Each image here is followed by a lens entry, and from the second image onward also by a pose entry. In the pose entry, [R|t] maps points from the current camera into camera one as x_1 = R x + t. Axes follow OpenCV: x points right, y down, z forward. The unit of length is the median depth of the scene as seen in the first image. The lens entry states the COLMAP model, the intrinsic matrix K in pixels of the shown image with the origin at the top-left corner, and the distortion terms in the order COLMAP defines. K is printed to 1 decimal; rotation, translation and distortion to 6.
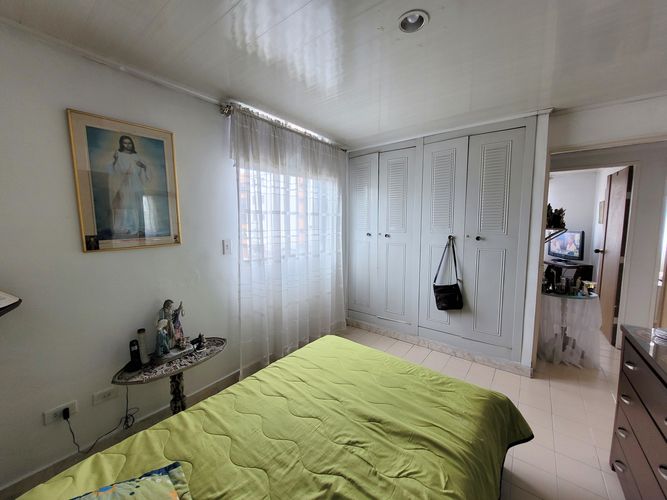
lens RADIAL K [[261.7, 0, 335.6], [0, 261.7, 246.7], [0, 0, 1]] dist [-0.002177, 0.000004]
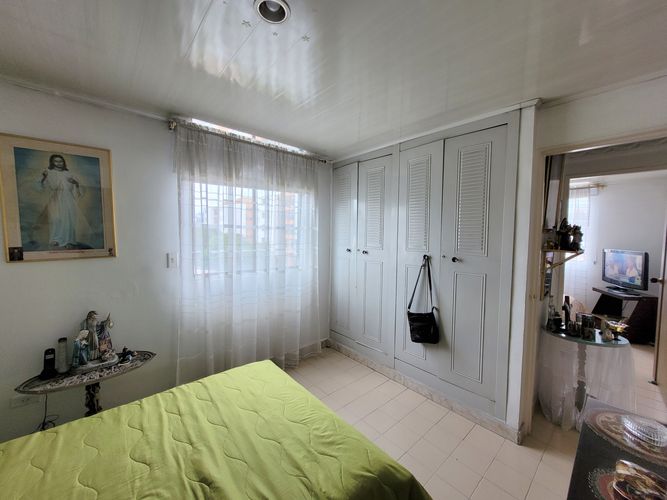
lens RADIAL K [[261.7, 0, 335.6], [0, 261.7, 246.7], [0, 0, 1]] dist [-0.002177, 0.000004]
pose [[0.981855, 0.025703, -0.187883, 0.359319], [-0.033786, 0.998630, -0.039948, -0.029534], [0.186599, 0.045571, 0.981379, 0.122613]]
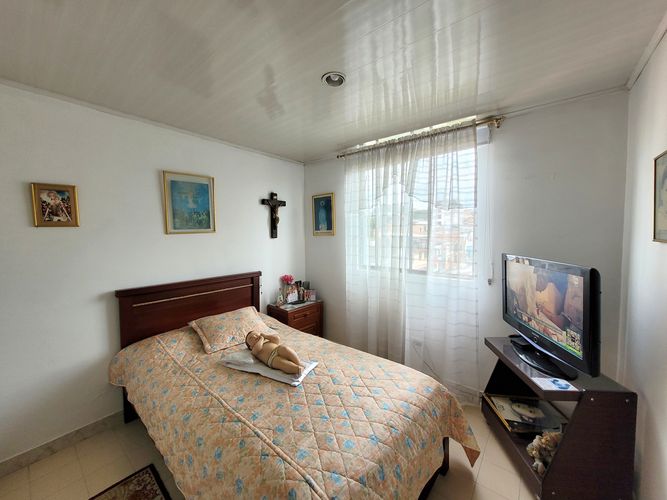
lens RADIAL K [[261.7, 0, 335.6], [0, 261.7, 246.7], [0, 0, 1]] dist [-0.002177, 0.000004]
pose [[0.999738, -0.006626, -0.021908, 1.344073], [0.005781, 0.999246, -0.038391, -0.146575], [0.022146, 0.038254, 0.999023, 1.418512]]
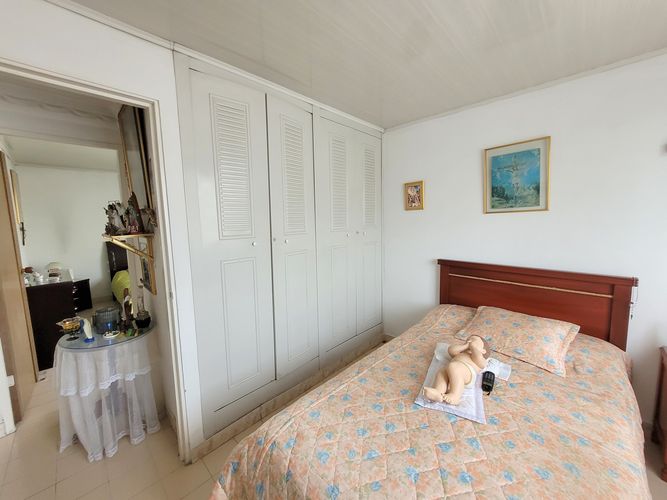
lens RADIAL K [[261.7, 0, 335.6], [0, 261.7, 246.7], [0, 0, 1]] dist [-0.002177, 0.000004]
pose [[-0.109317, 0.108055, -0.988116, 1.651011], [-0.071692, 0.990628, 0.116261, -0.178724], [0.991418, 0.083550, -0.100546, 1.834330]]
